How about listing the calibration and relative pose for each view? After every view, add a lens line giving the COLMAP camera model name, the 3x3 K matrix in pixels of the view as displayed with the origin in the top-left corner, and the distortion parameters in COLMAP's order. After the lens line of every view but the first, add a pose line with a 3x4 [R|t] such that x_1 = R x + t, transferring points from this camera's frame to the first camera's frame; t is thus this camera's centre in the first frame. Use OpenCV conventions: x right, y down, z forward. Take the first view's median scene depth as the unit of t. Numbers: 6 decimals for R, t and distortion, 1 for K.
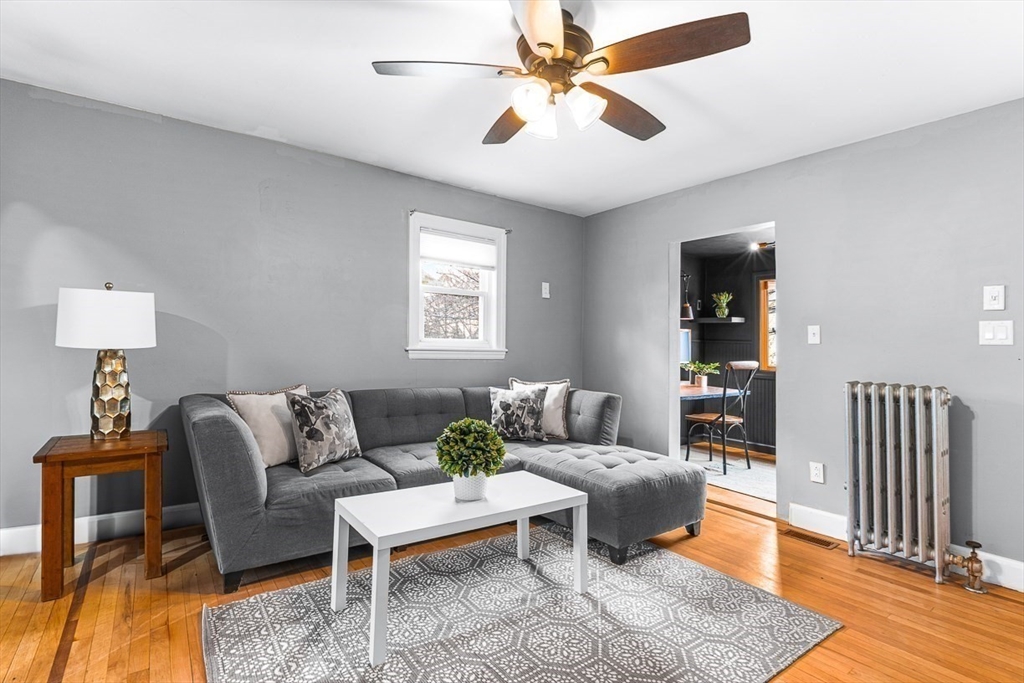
lens RADIAL K [[493.8, 0, 512.0], [0, 493.8, 341.5], [0, 0, 1]] dist [-0.005229, -0.000386]
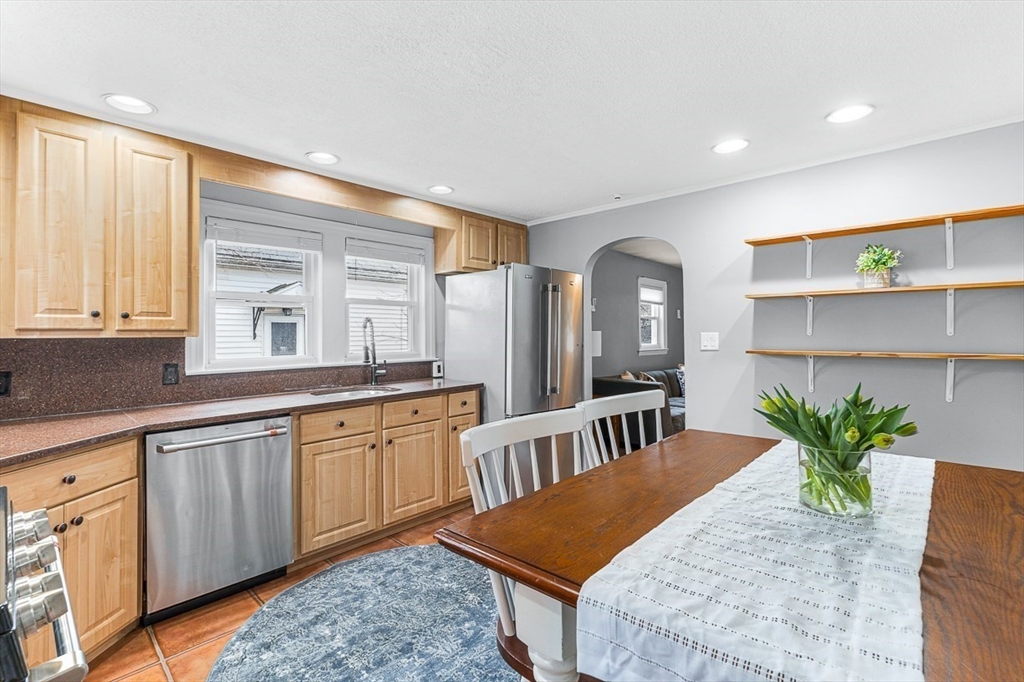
lens RADIAL K [[468.4, 0, 515.5], [0, 468.4, 329.1], [0, 0, 1]] dist [-0.001339, -0.000440]
pose [[0.979895, -0.023279, 0.198149, -1.060767], [0.024358, 0.999699, -0.003010, -0.075742], [-0.198019, 0.007776, 0.980167, -0.664480]]
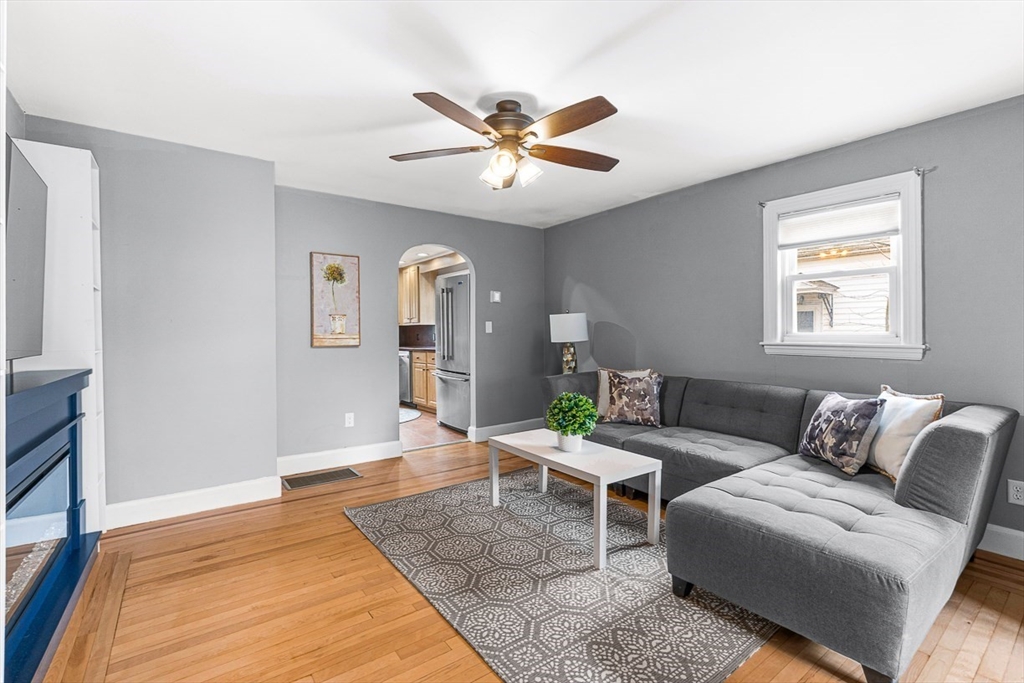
lens RADIAL K [[456.1, 0, 511.3], [0, 456.1, 334.5], [0, 0, 1]] dist [-0.002856, -0.000083]
pose [[0.006782, -0.018409, -0.999808, 0.728438], [0.006929, 0.999807, -0.018362, 0.010617], [0.999953, -0.006803, 0.006908, 0.512417]]
